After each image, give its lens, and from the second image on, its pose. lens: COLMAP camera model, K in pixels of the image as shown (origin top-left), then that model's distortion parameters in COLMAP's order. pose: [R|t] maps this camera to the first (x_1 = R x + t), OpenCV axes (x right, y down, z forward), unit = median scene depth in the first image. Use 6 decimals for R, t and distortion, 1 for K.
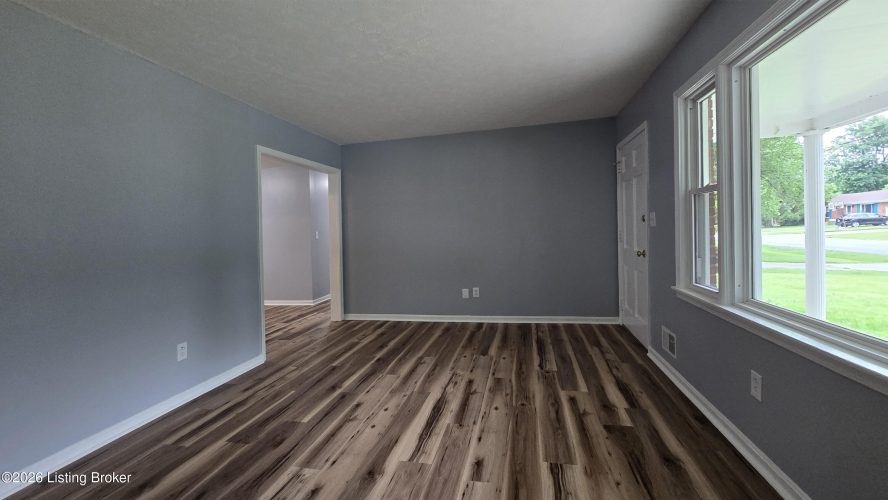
lens RADIAL K [[359.0, 0, 437.1], [0, 359.0, 236.8], [0, 0, 1]] dist [-0.003826, 0.001400]
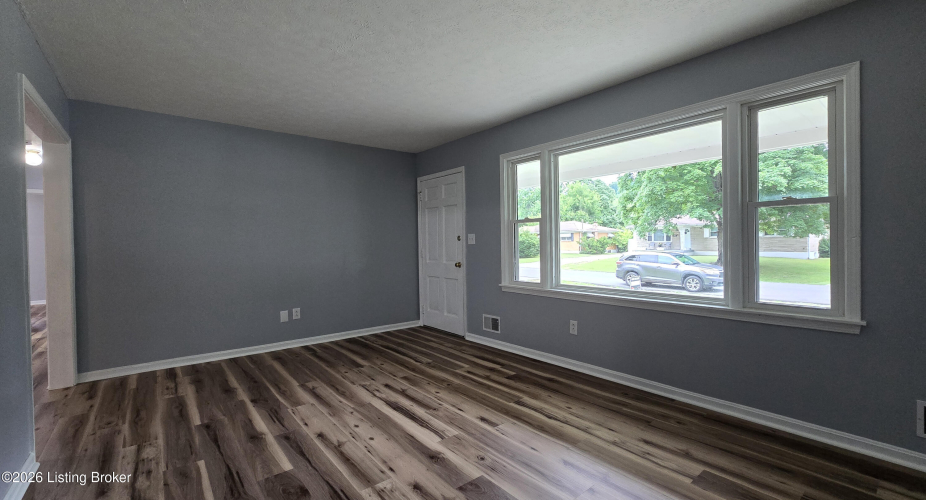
lens RADIAL K [[390.0, 0, 461.0], [0, 390.0, 247.3], [0, 0, 1]] dist [-0.002355, -0.000160]
pose [[0.614337, 0.027392, 0.788568, -0.711671], [0.002059, 0.999338, -0.036317, 0.044044], [-0.789041, 0.023934, 0.613874, 0.127168]]
